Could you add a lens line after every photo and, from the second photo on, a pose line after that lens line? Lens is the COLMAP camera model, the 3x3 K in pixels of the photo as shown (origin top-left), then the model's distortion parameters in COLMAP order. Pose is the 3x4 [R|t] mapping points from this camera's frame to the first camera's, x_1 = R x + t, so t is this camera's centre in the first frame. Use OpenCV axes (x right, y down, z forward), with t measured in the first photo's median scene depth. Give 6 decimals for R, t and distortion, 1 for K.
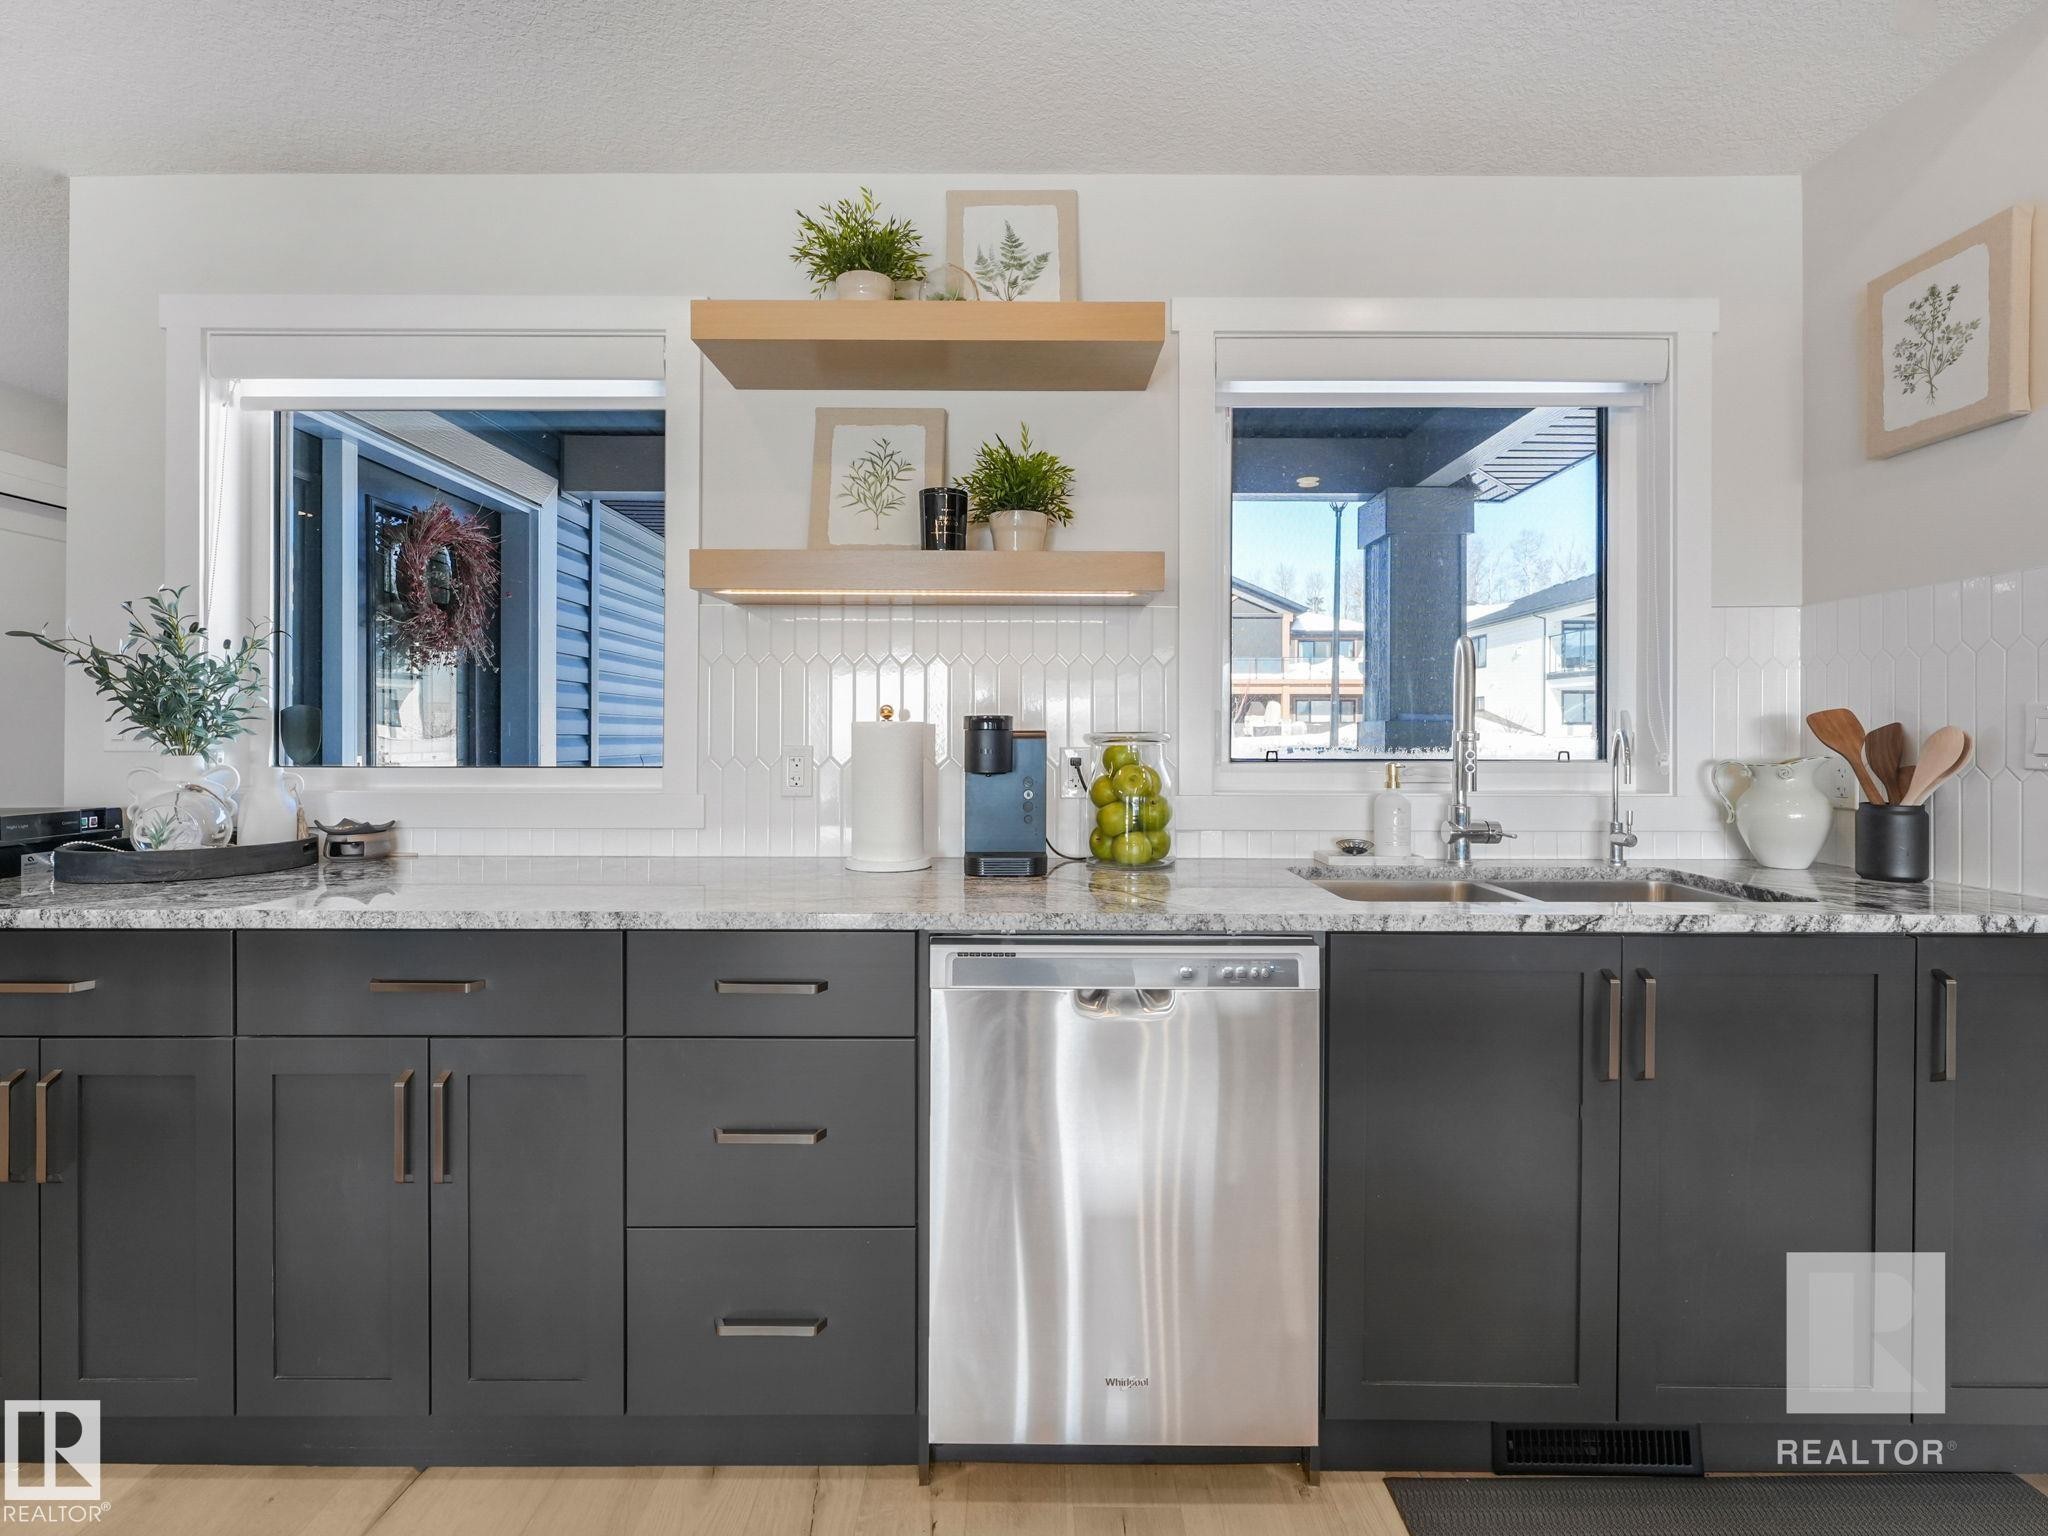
lens RADIAL K [[943.2, 0, 1025.7], [0, 943.2, 778.1], [0, 0, 1]] dist [-0.002870, -0.000041]
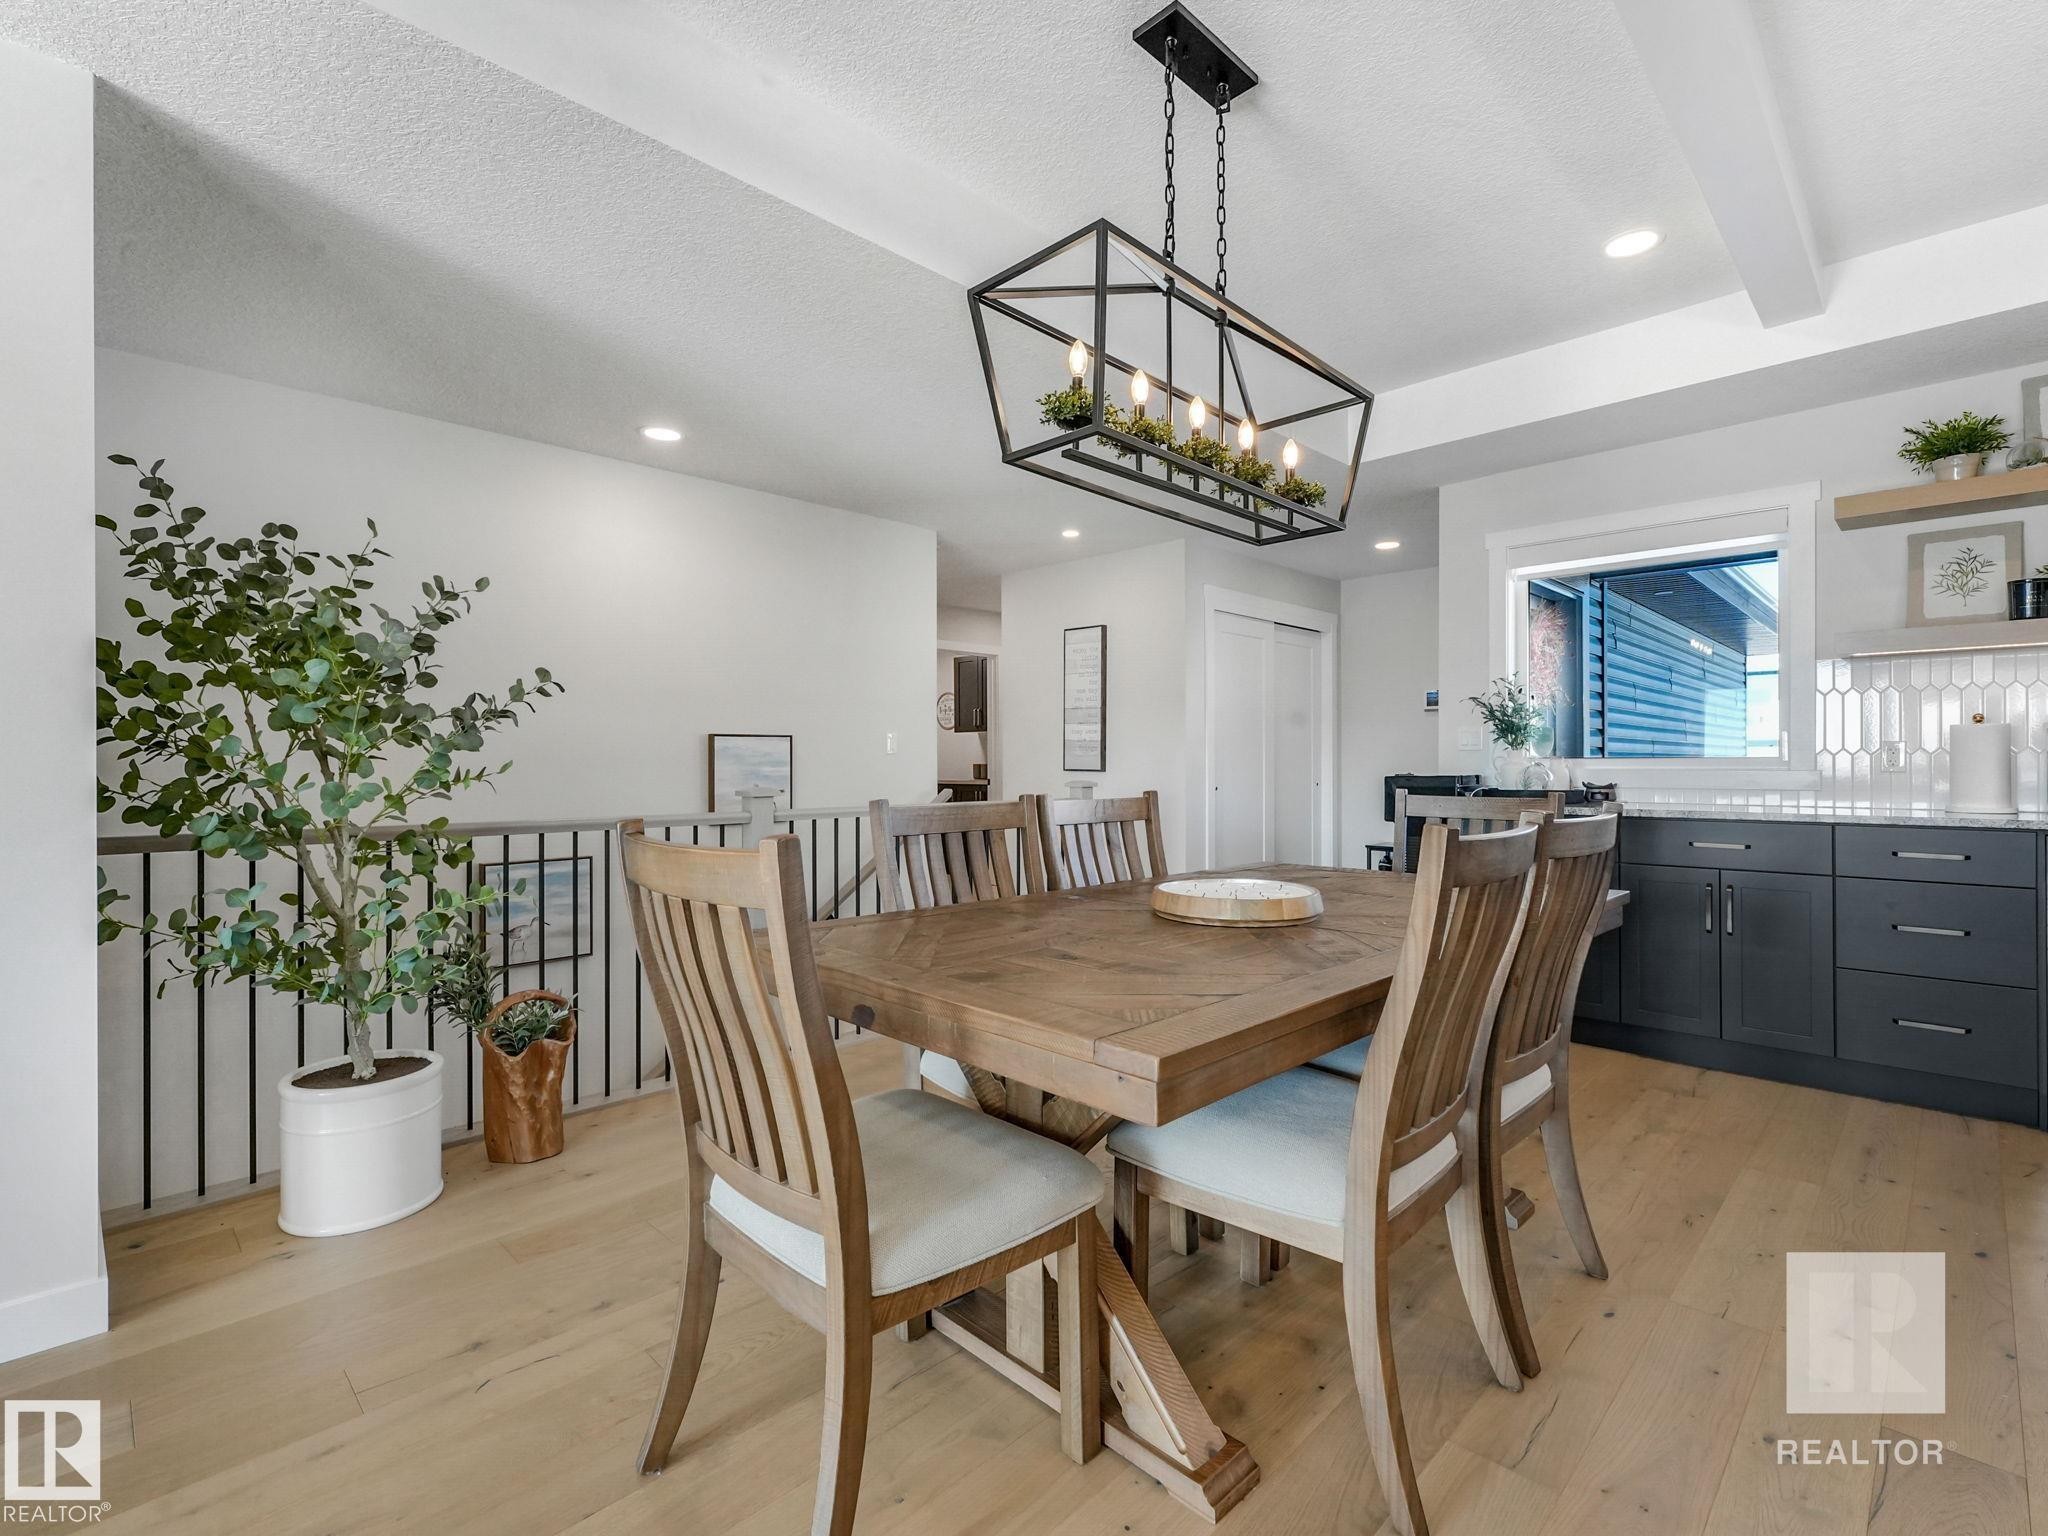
lens RADIAL K [[938.7, 0, 1024.0], [0, 938.7, 768.0], [0, 0, 1]] dist [-0.001285, -0.000770]
pose [[0.710339, -0.000274, -0.703859, -0.170675], [-0.027498, 0.999226, -0.028141, 0.103388], [0.703322, 0.039344, 0.709782, -1.254783]]
